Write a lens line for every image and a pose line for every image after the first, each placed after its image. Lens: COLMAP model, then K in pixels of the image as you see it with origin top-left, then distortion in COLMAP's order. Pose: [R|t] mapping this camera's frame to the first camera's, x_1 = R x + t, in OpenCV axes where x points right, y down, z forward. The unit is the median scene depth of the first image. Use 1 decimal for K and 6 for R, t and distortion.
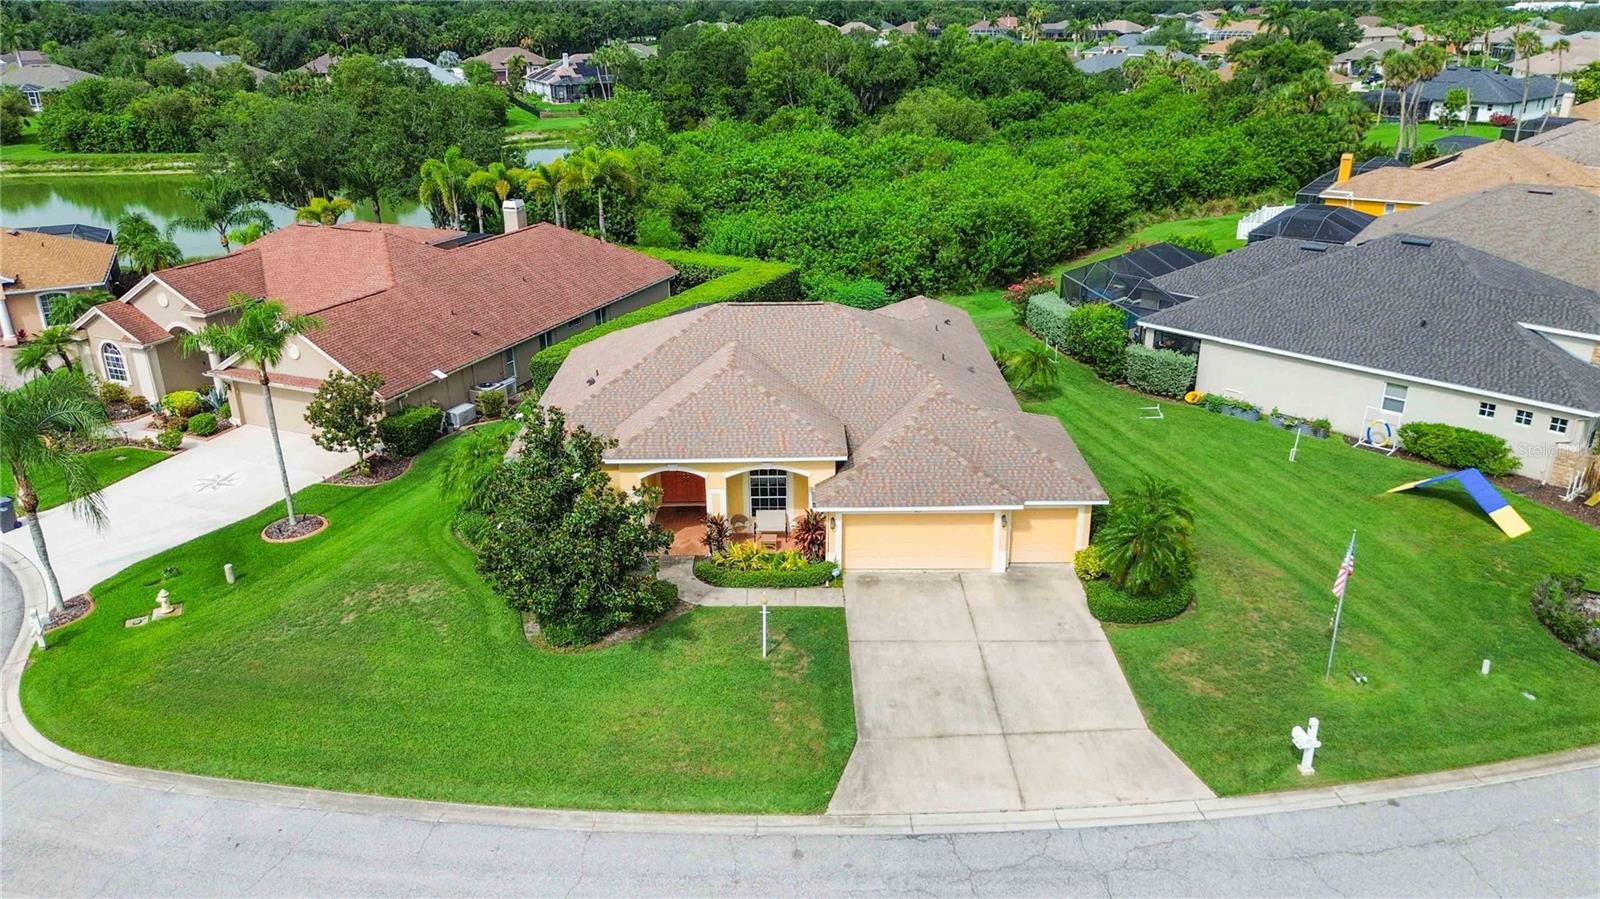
lens RADIAL K [[1138.8, 0, 800.0], [0, 1138.8, 449.5], [0, 0, 1]] dist [0.063767, -0.055477]
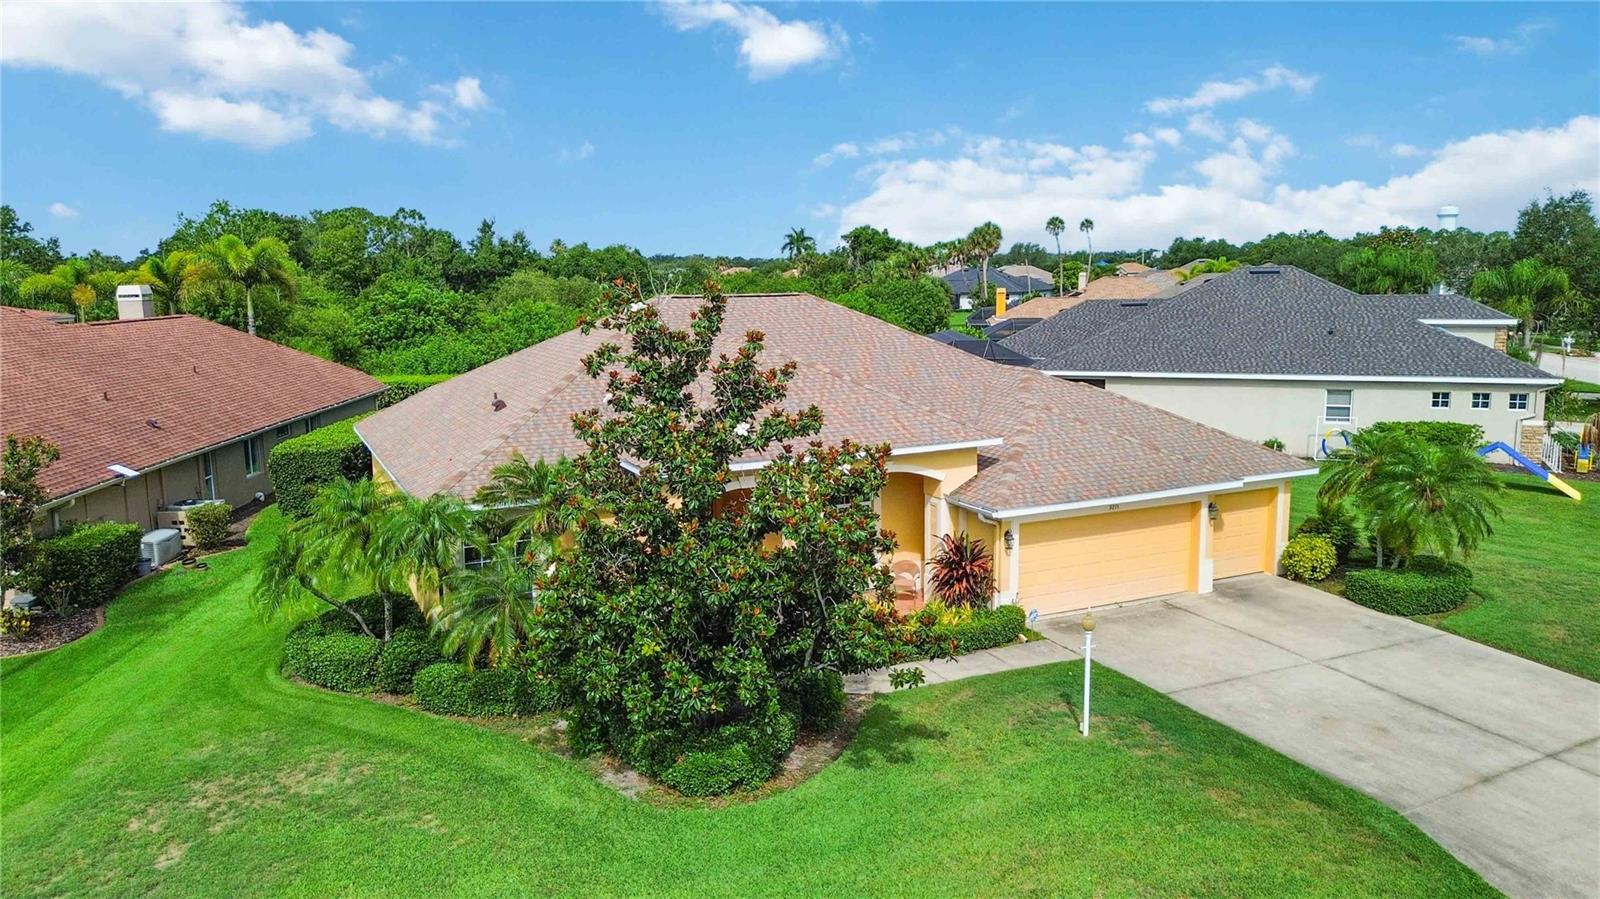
lens RADIAL K [[1138.8, 0, 800.0], [0, 1138.8, 449.5], [0, 0, 1]] dist [0.063767, -0.055477]
pose [[0.901735, -0.071731, 0.426297, -0.296300], [0.165123, 0.968515, -0.186314, 0.099893], [-0.399510, 0.238397, 0.885188, 0.411375]]
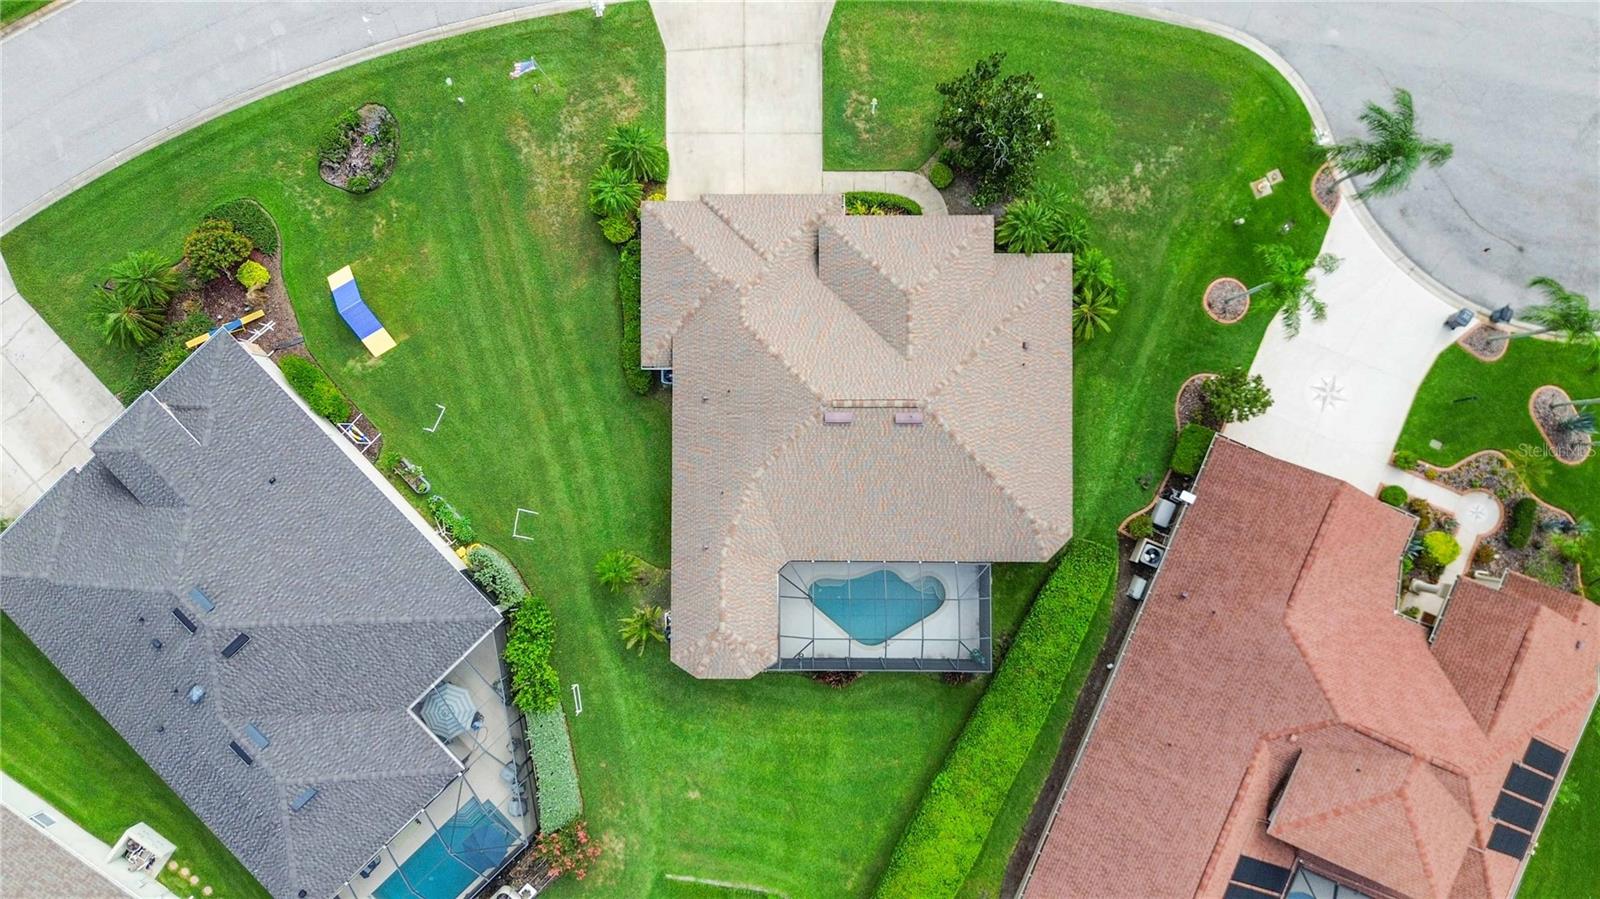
lens RADIAL K [[1138.8, 0, 800.0], [0, 1138.8, 449.5], [0, 0, 1]] dist [0.063767, -0.055477]
pose [[-0.999721, -0.008356, 0.022111, 0.027289], [0.023636, -0.344442, 0.938510, -1.231247], [-0.000226, 0.938770, 0.344544, 0.684612]]
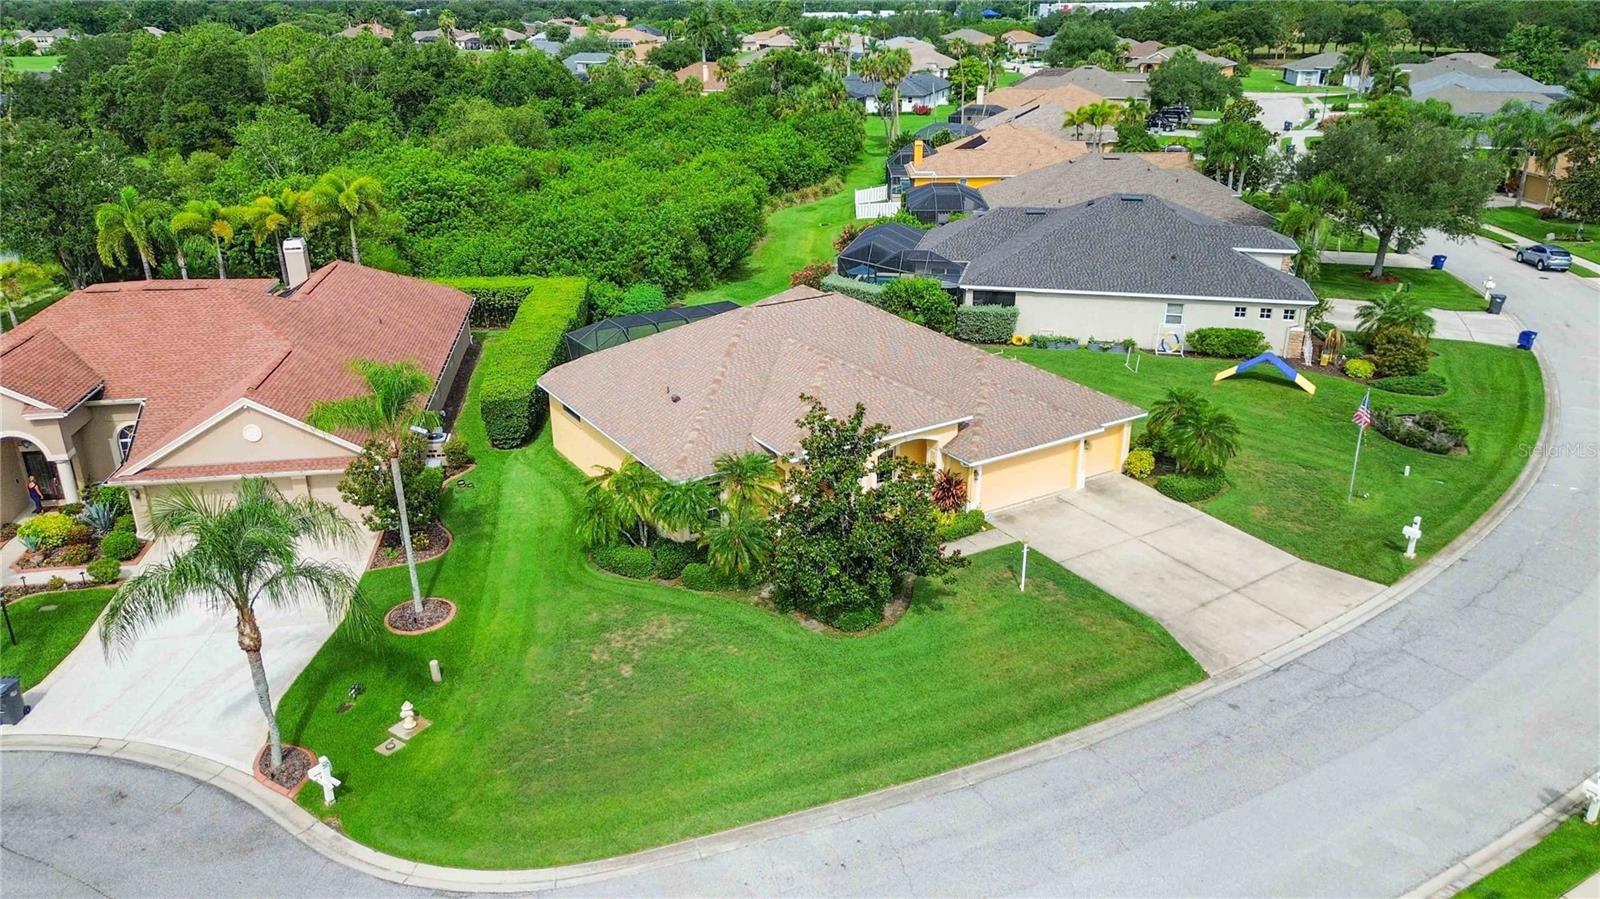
lens RADIAL K [[1138.8, 0, 800.0], [0, 1138.8, 449.5], [0, 0, 1]] dist [0.063767, -0.055477]
pose [[0.851226, -0.189699, 0.489315, -0.583037], [0.192112, 0.980302, 0.045842, -0.039758], [-0.488372, 0.054981, 0.870902, 0.082287]]
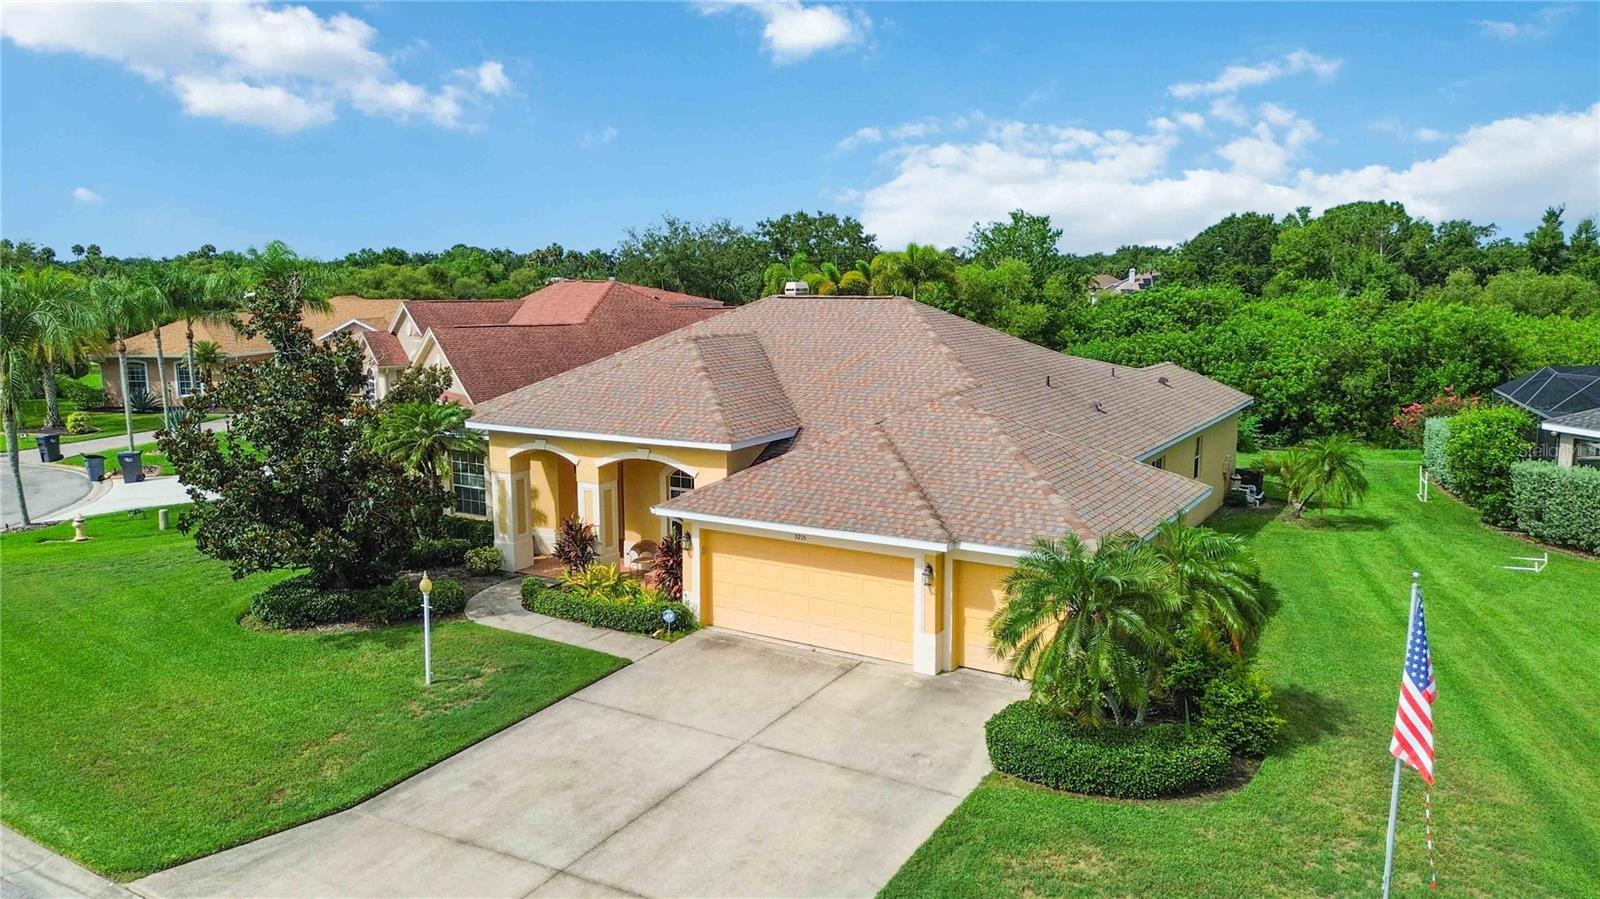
lens RADIAL K [[1138.8, 0, 800.0], [0, 1138.8, 449.5], [0, 0, 1]] dist [0.063767, -0.055477]
pose [[0.850396, 0.085548, -0.519142, 0.358460], [-0.197940, 0.966224, -0.165020, 0.093895], [0.487490, 0.243092, 0.838606, 0.414198]]
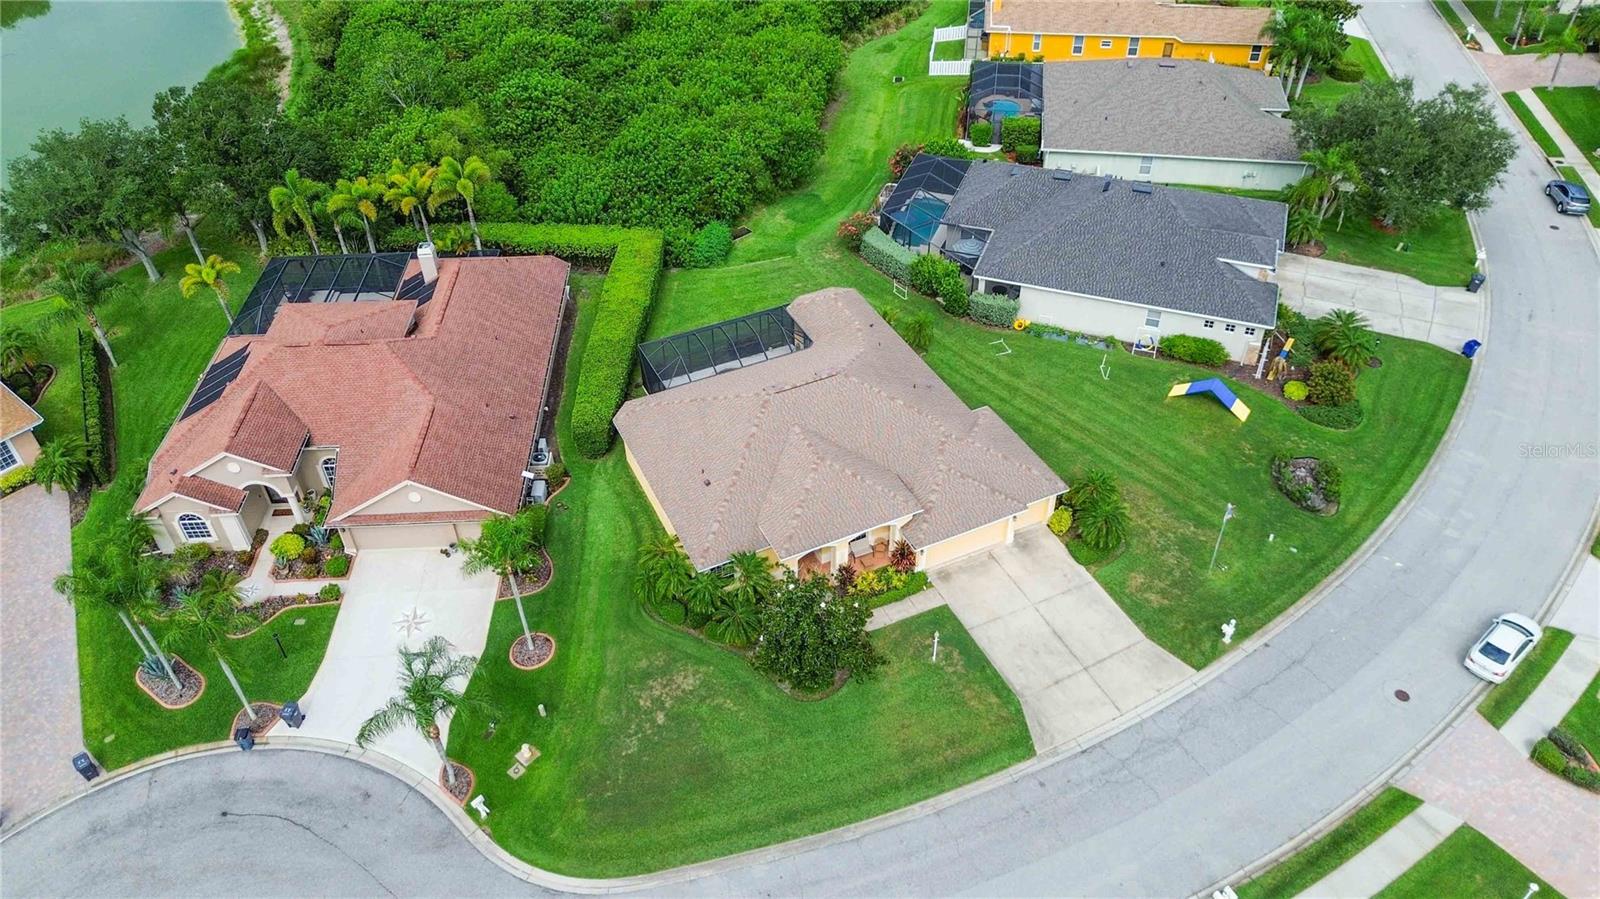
lens RADIAL K [[1138.8, 0, 800.0], [0, 1138.8, 449.5], [0, 0, 1]] dist [0.063767, -0.055477]
pose [[0.904929, -0.279280, 0.321102, -0.507542], [0.162007, 0.923800, 0.346912, -0.549787], [-0.393519, -0.261910, 0.881218, -0.237328]]
